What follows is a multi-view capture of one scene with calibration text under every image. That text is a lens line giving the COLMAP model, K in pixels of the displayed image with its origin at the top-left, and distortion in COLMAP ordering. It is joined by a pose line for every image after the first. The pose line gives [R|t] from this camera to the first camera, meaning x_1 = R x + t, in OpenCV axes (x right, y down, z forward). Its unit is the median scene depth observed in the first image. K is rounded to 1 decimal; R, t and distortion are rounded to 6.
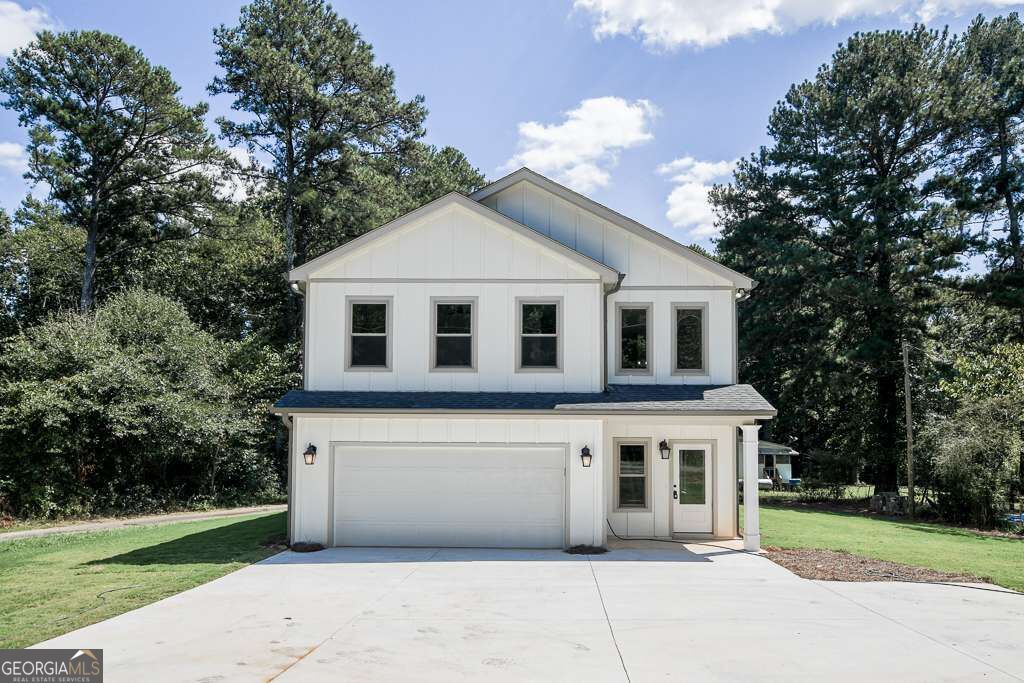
lens RADIAL K [[757.0, 0, 537.6], [0, 757.0, 343.5], [0, 0, 1]] dist [-0.001721, -0.002869]
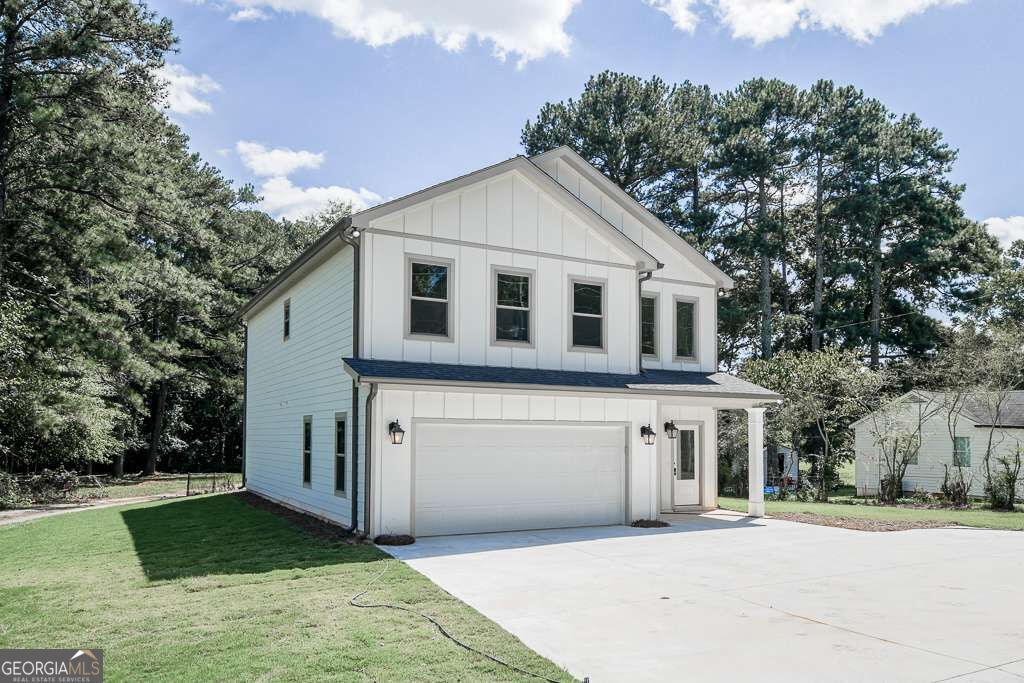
lens RADIAL K [[757.0, 0, 537.6], [0, 757.0, 343.5], [0, 0, 1]] dist [-0.001721, -0.002869]
pose [[0.862819, 0.060108, 0.501926, -0.556614], [-0.062813, 0.997959, -0.011532, 0.042367], [-0.501595, -0.021577, 0.864834, 0.165855]]
